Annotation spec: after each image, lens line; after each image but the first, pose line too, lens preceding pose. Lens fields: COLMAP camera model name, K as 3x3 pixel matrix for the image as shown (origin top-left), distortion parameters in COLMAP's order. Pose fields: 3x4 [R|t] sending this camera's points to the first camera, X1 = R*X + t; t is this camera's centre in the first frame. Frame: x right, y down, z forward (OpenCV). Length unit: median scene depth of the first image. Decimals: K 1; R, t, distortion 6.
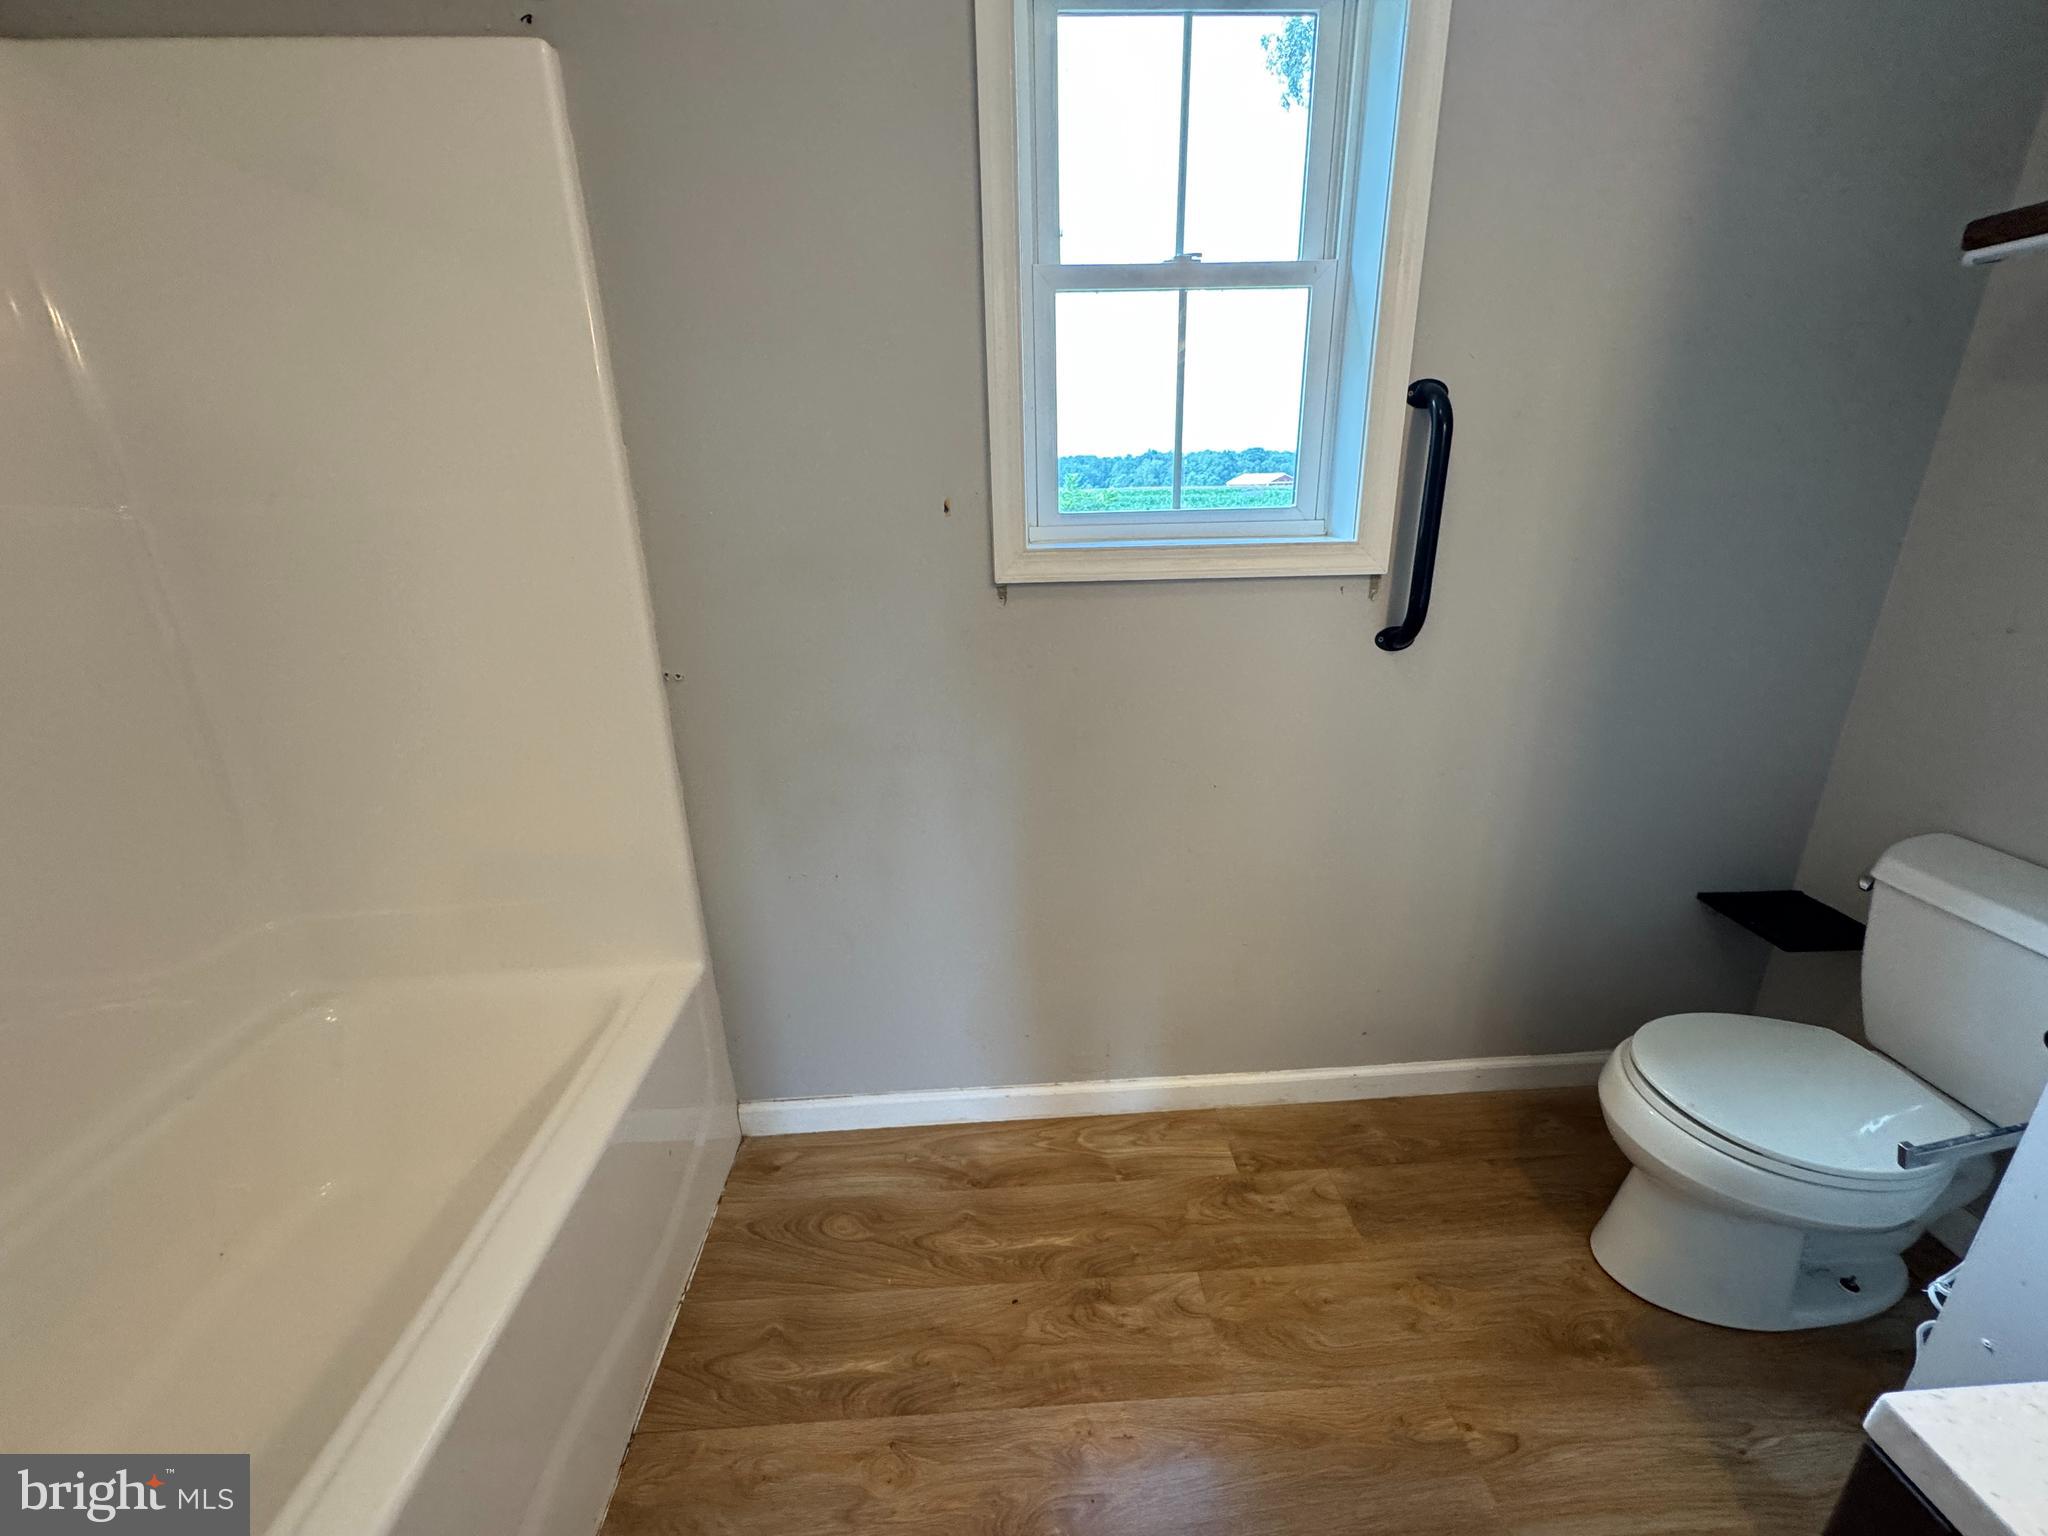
lens RADIAL K [[814.7, 0, 1023.2], [0, 814.7, 769.5], [0, 0, 1]] dist [-0.000618, 0.000329]
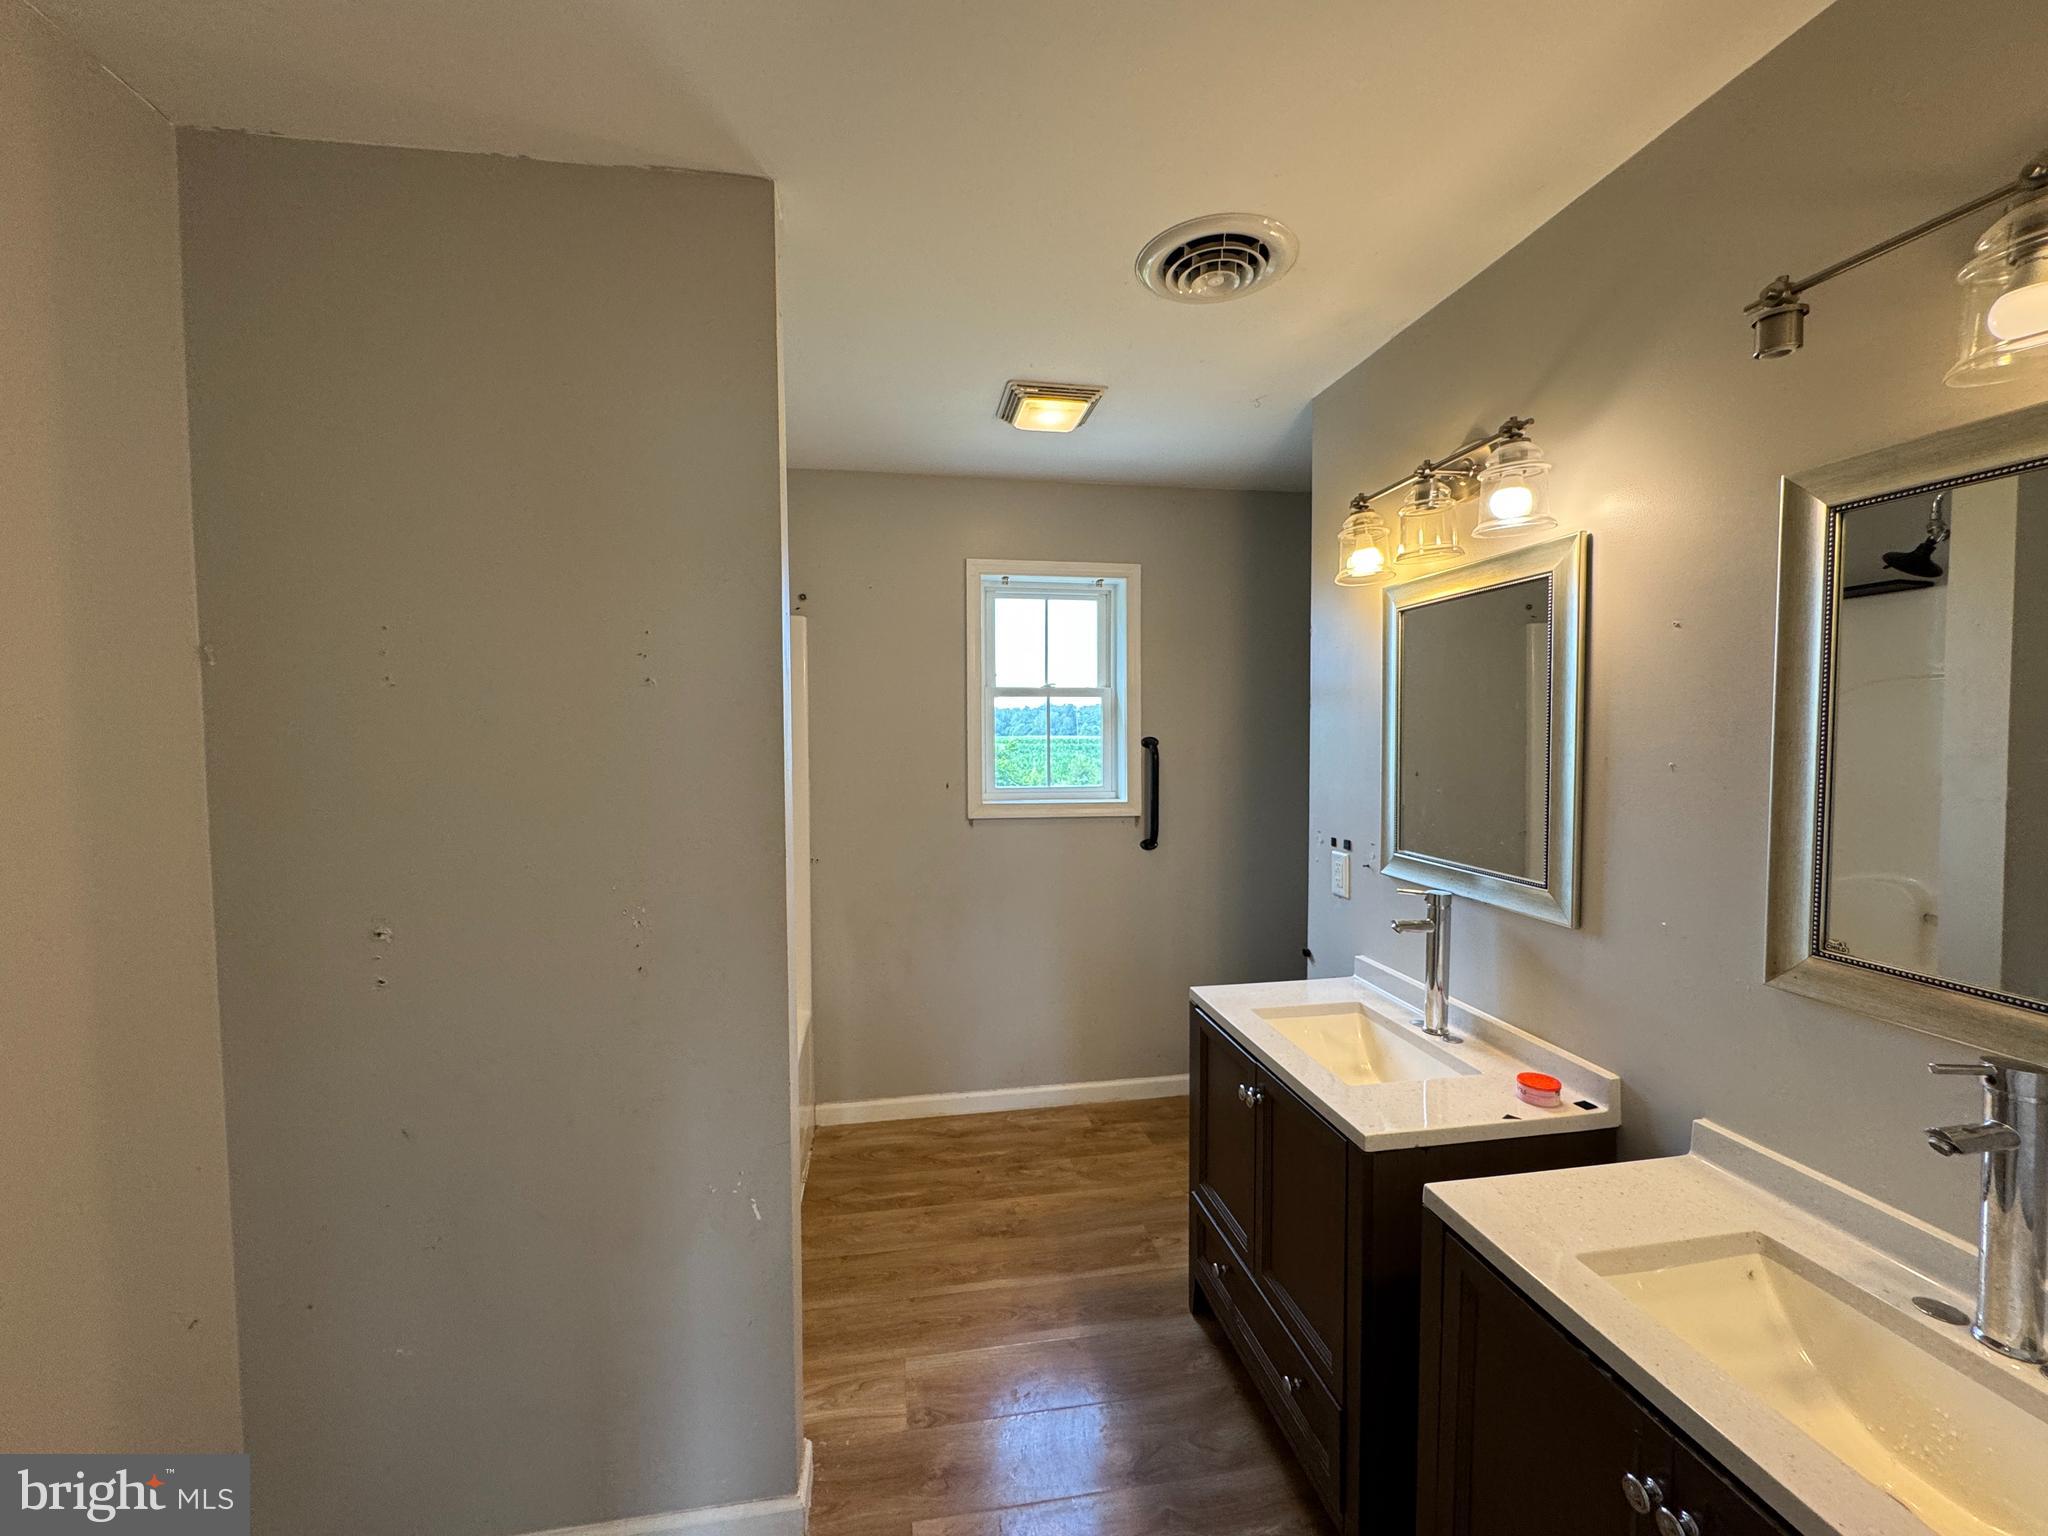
lens RADIAL K [[814.7, 0, 1016.6], [0, 814.7, 766.4], [0, 0, 1]] dist [-0.000618, 0.000329]
pose [[0.993932, 0.014682, 0.109016, -0.142297], [0.017540, 0.957221, -0.288826, 0.270596], [-0.108593, 0.288986, 0.951154, -1.130901]]
